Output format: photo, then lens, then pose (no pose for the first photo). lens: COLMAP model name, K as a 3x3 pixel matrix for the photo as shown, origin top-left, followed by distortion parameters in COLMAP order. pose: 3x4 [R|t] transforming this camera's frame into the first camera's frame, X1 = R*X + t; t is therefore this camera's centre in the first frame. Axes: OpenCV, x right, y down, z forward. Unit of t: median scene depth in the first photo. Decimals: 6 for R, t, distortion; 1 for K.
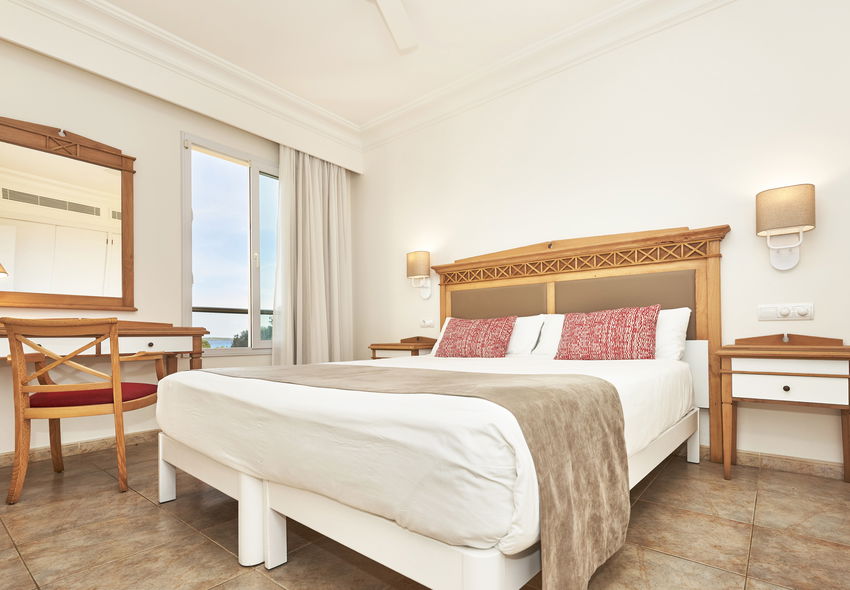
lens RADIAL K [[424.0, 0, 442.7], [0, 424.0, 330.0], [0, 0, 1]] dist [0.003233, 0.000677]
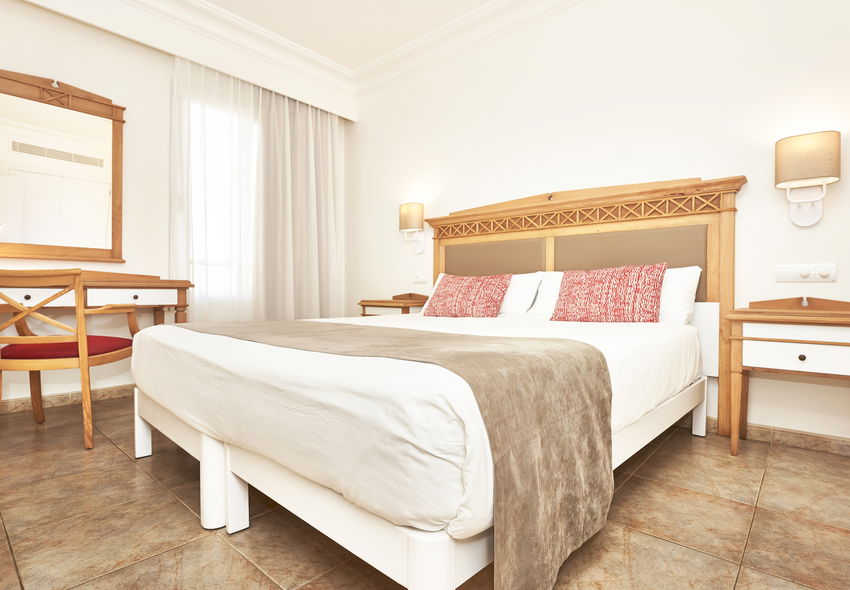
lens RADIAL K [[442.0, 0, 425.0], [0, 442.0, 295.0], [0, 0, 1]] dist [-0.019153, -0.000339]
pose [[0.998402, 0.016542, -0.054044, 0.048399], [-0.015484, 0.999681, 0.019938, -0.001491], [0.054356, -0.019069, 0.998340, 0.030167]]
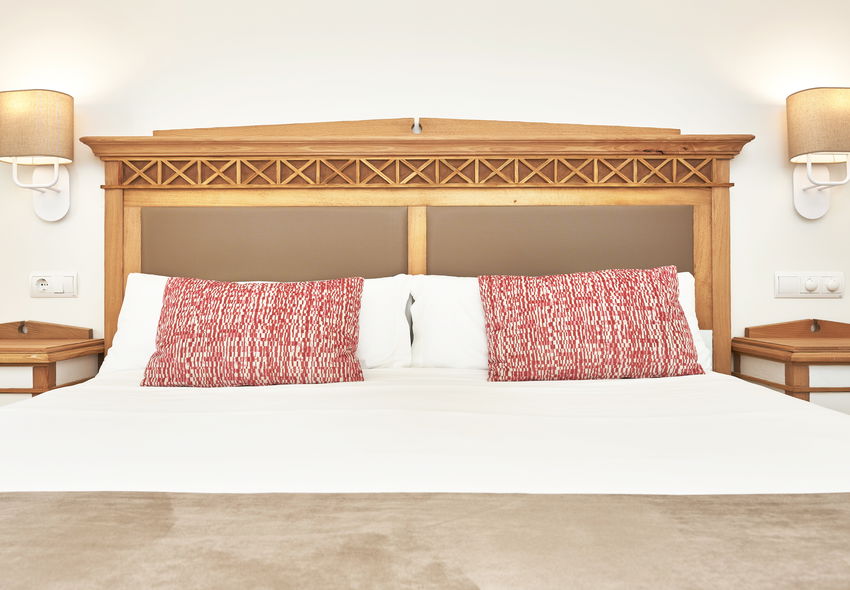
lens RADIAL K [[678.3, 0, 423.4], [0, 678.3, 281.2], [0, 0, 1]] dist [-0.006063, -0.003754]
pose [[0.775118, 0.015391, 0.631629, -0.278529], [-0.010289, 0.999878, -0.011737, -0.029037], [-0.631733, 0.002598, 0.775182, 0.563976]]
